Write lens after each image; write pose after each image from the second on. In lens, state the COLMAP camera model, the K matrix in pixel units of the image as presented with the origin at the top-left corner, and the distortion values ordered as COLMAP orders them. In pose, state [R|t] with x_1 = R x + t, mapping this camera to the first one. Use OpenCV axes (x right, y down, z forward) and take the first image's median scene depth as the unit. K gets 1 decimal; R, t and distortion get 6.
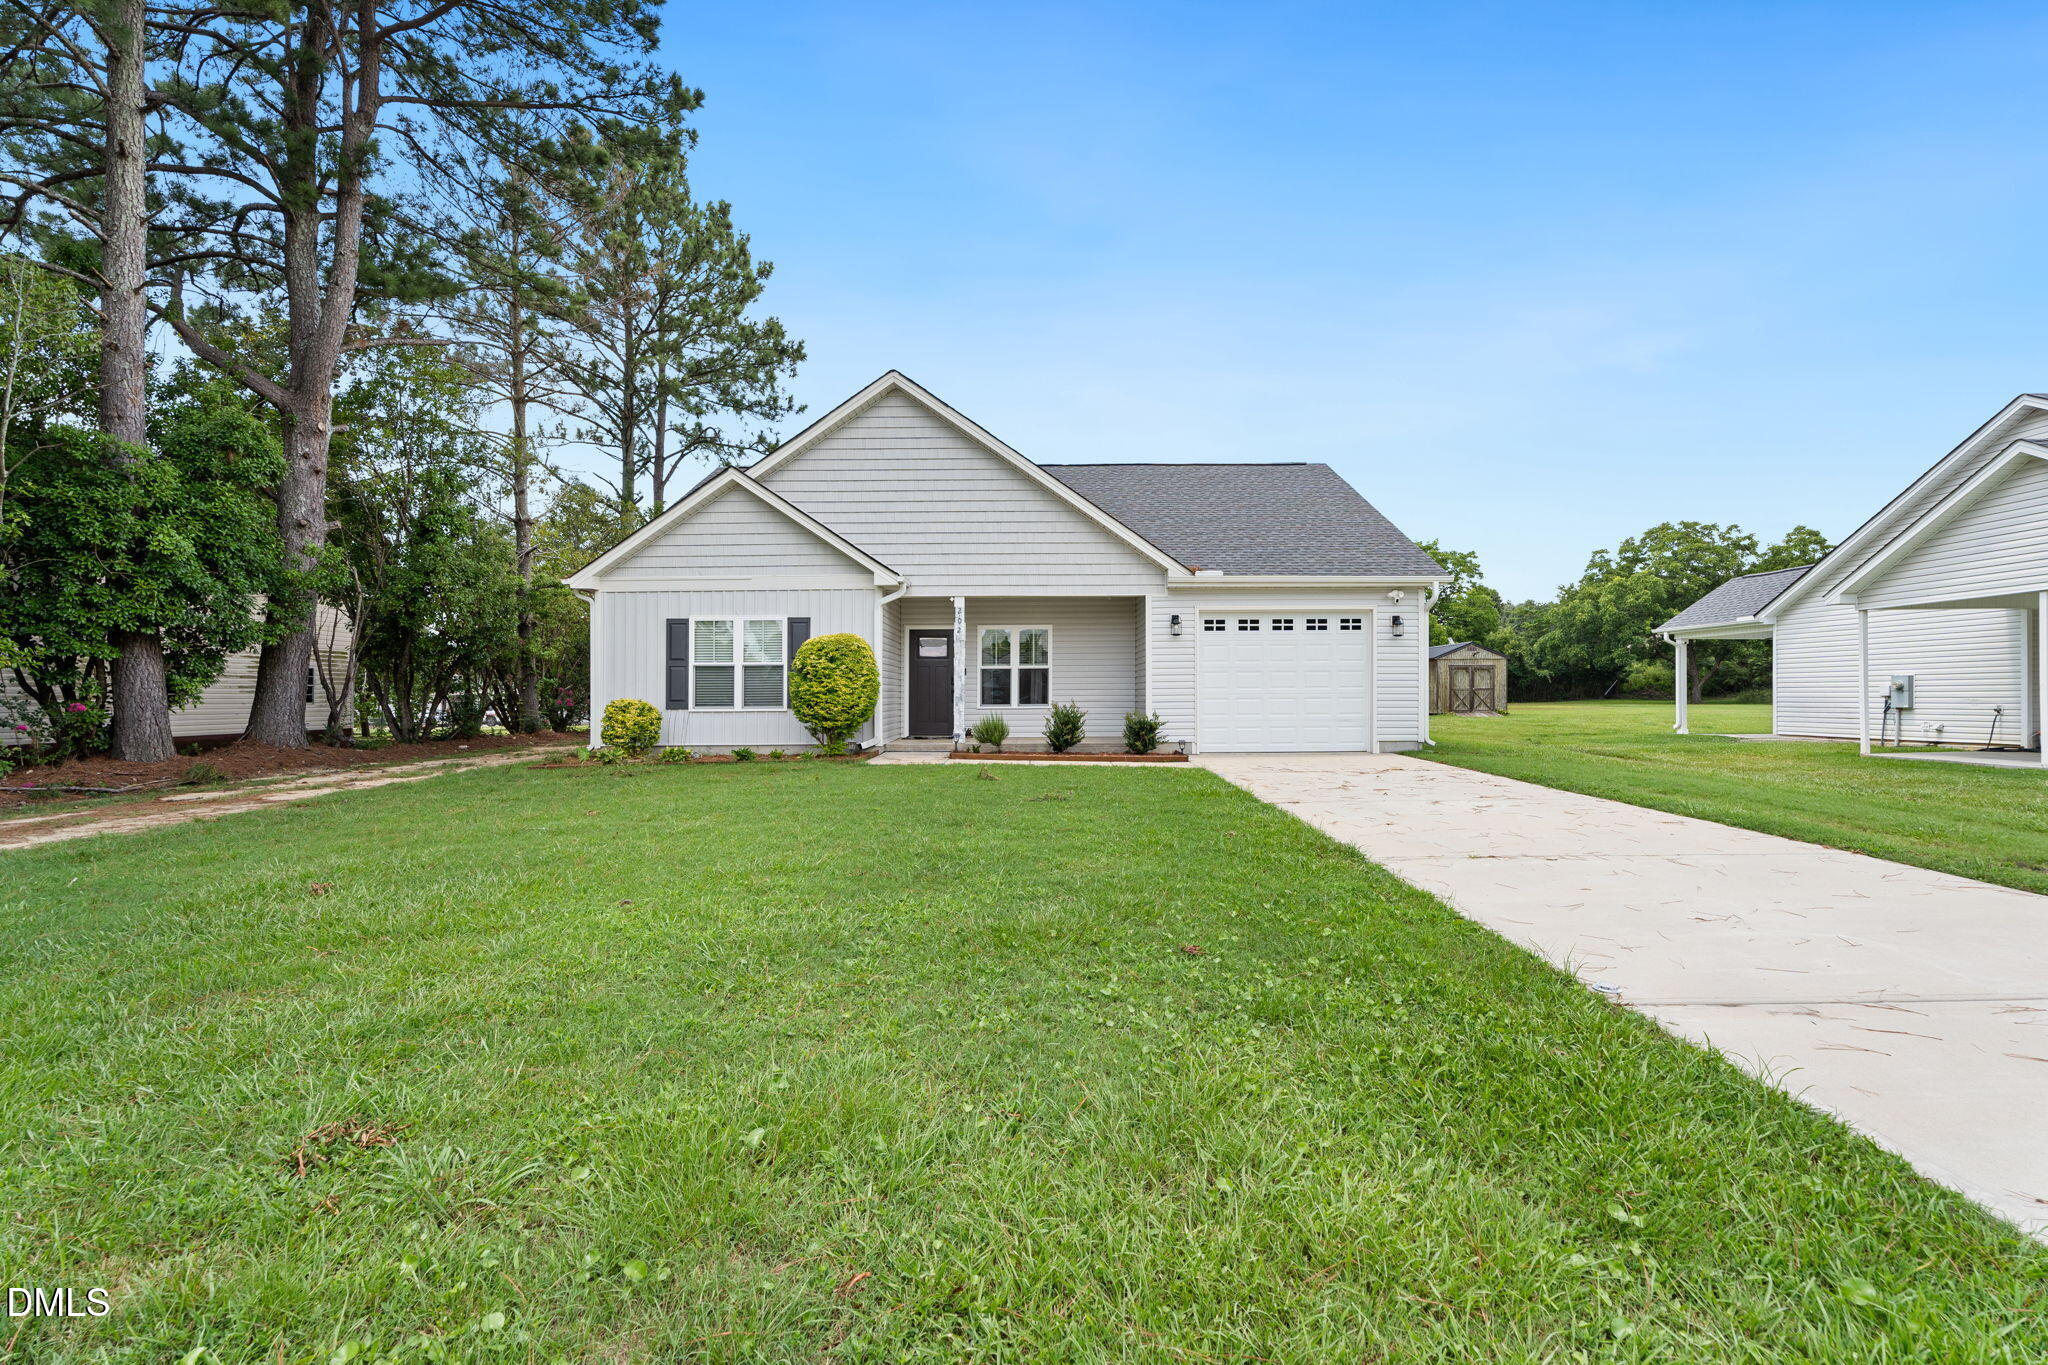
lens RADIAL K [[901.2, 0, 1032.6], [0, 901.2, 672.3], [0, 0, 1]] dist [0.002421, -0.000392]
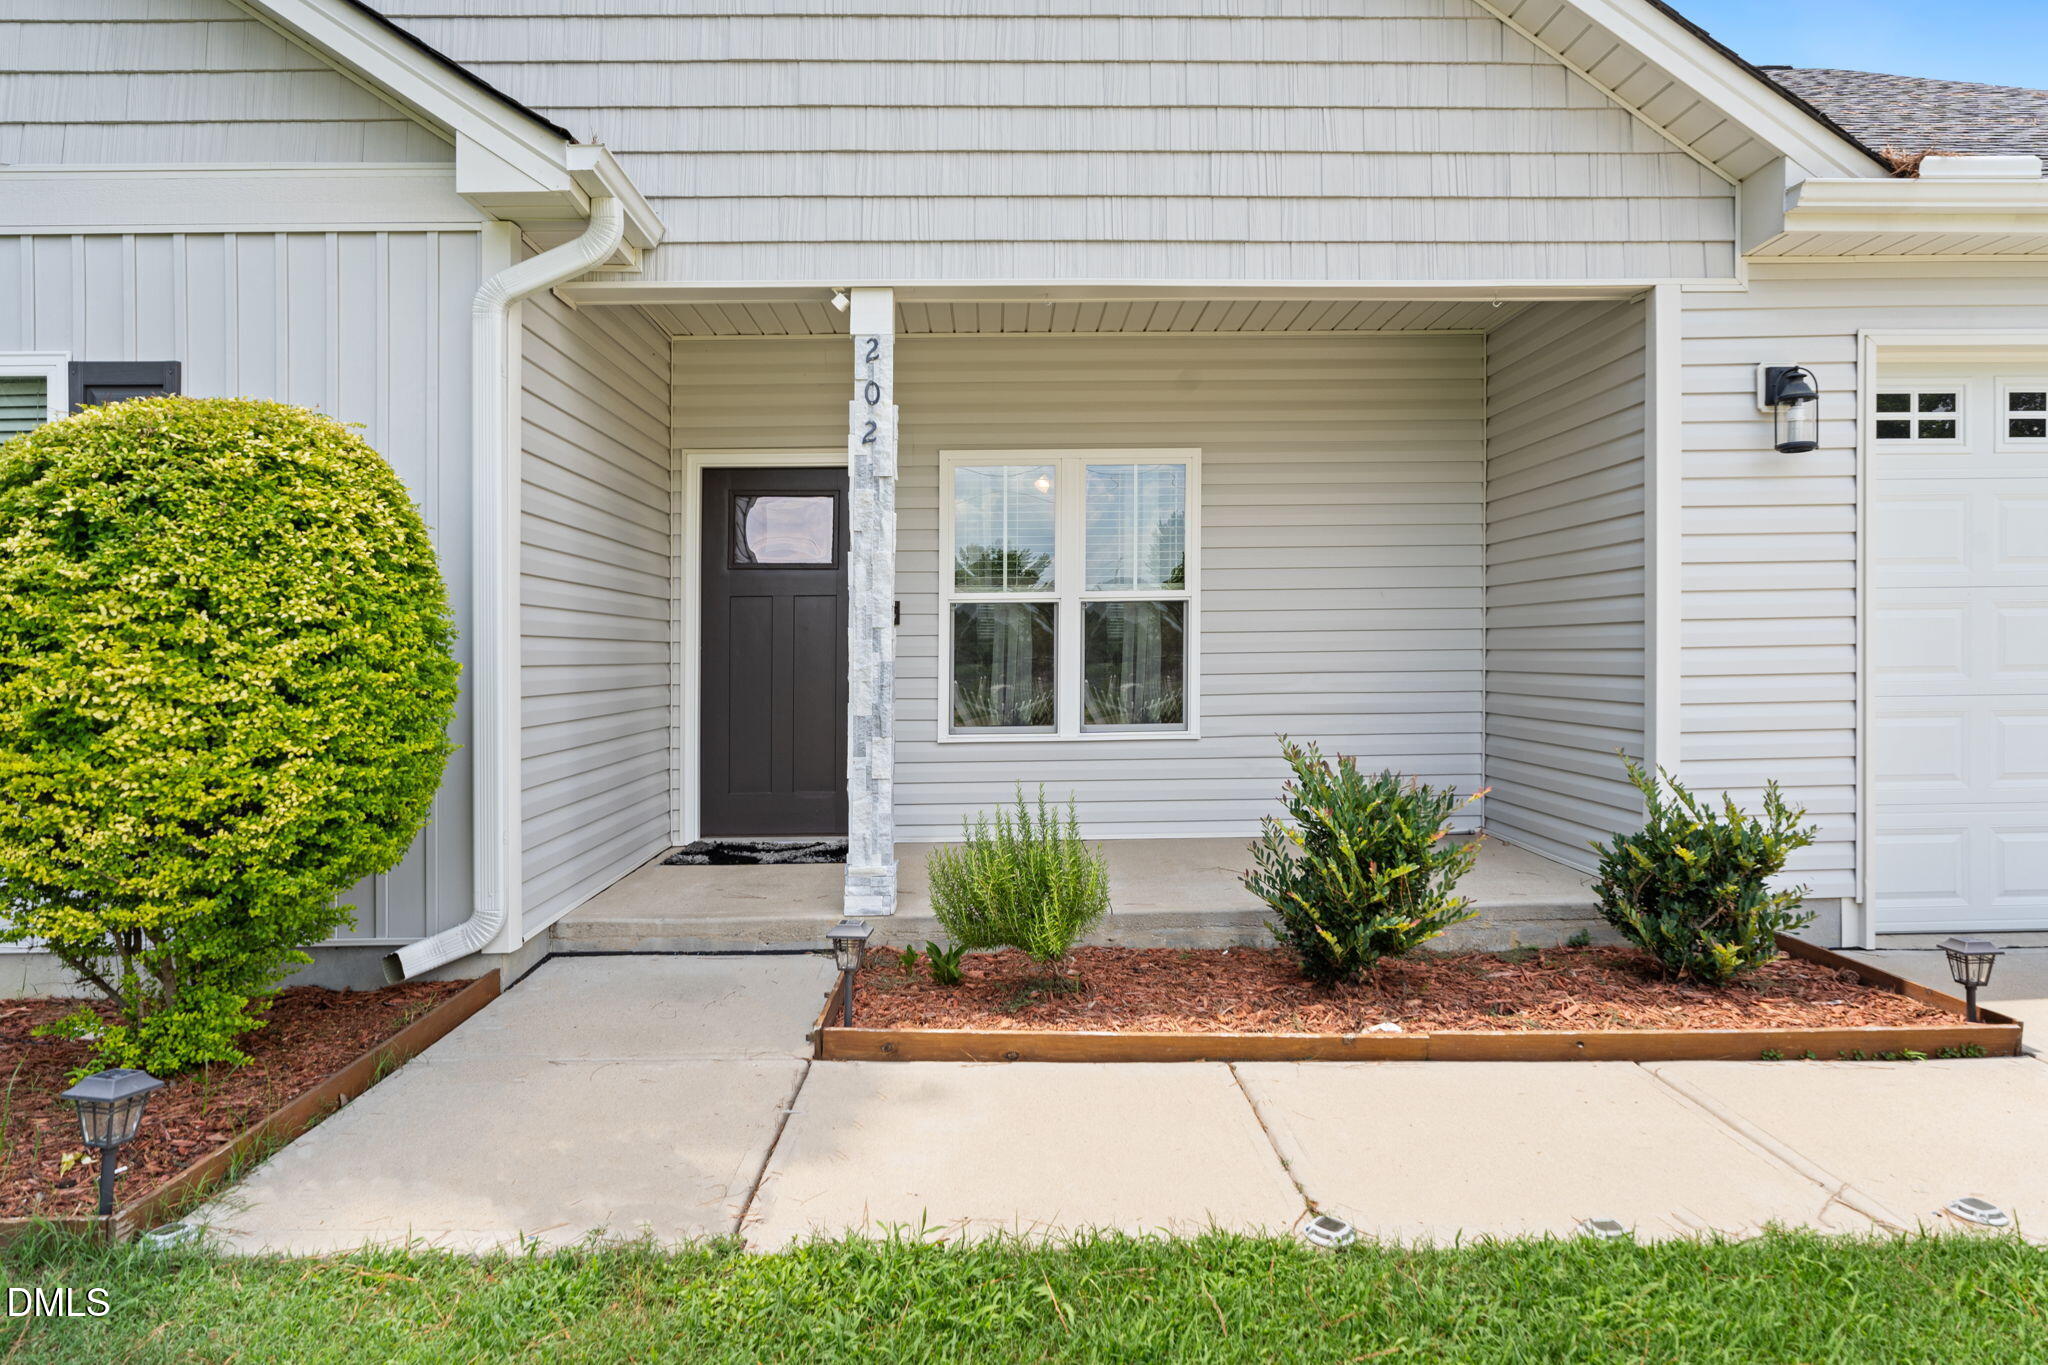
lens RADIAL K [[1242.3, 0, 1023.2], [0, 1242.3, 625.4], [0, 0, 1]] dist [0.001400, 0.000339]
pose [[0.999480, -0.004997, 0.031870, -0.052755], [0.004914, 0.999984, 0.002711, 0.002470], [-0.031883, -0.002553, 0.999488, 0.676290]]
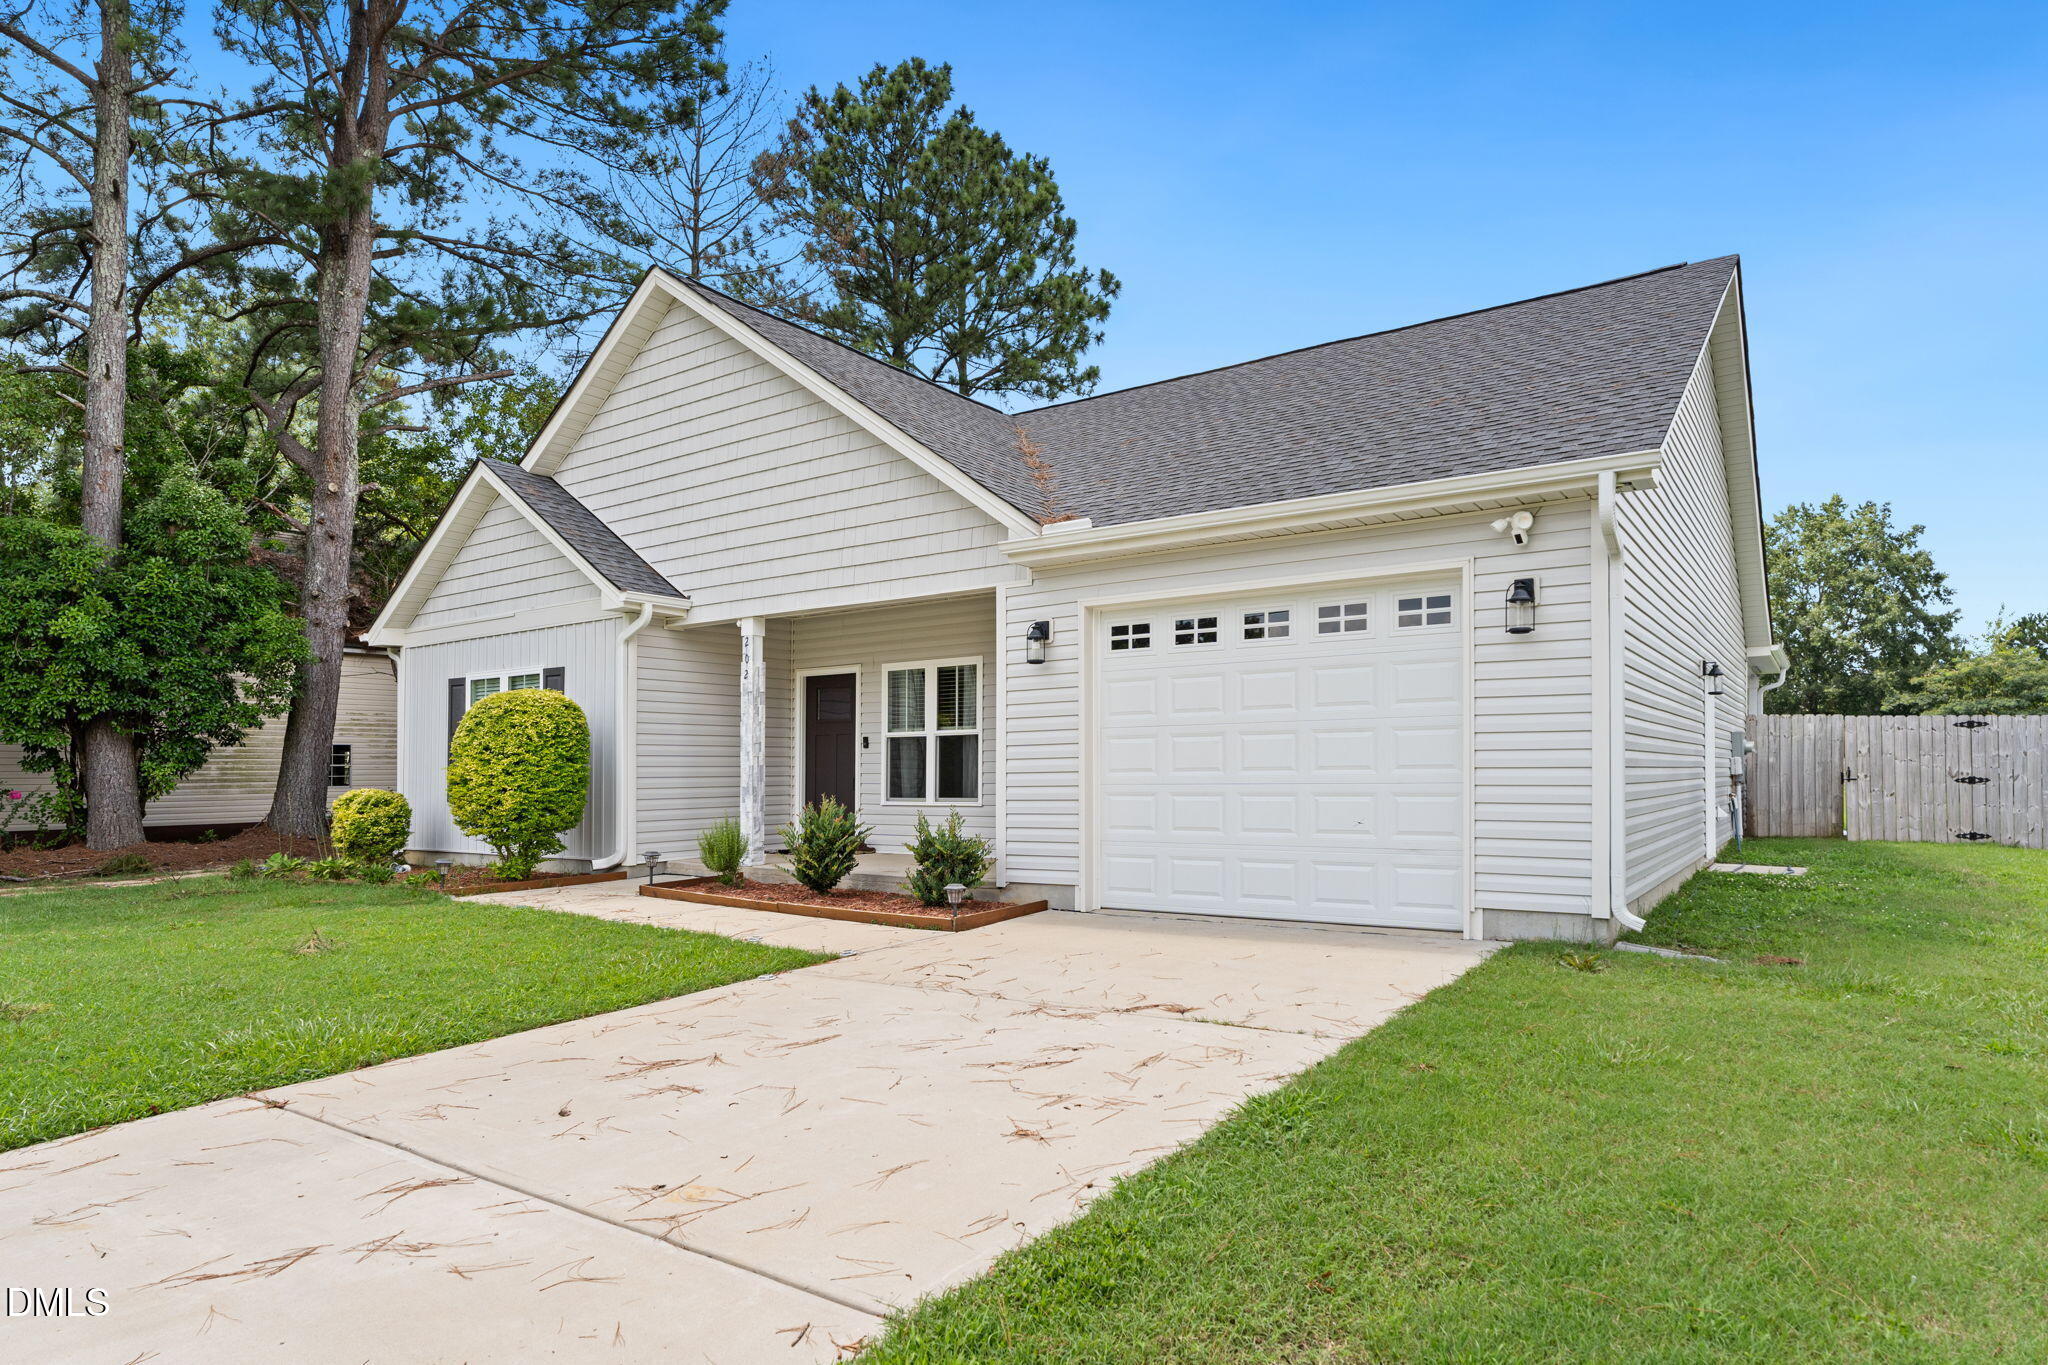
lens RADIAL K [[1158.9, 0, 1024.0], [0, 1158.9, 682.5], [0, 0, 1]] dist [0.005302, 0.000658]
pose [[0.819482, -0.045413, -0.571303, 0.502096], [0.019156, 0.998469, -0.051891, 0.001430], [0.572785, 0.031580, 0.819097, 0.481865]]
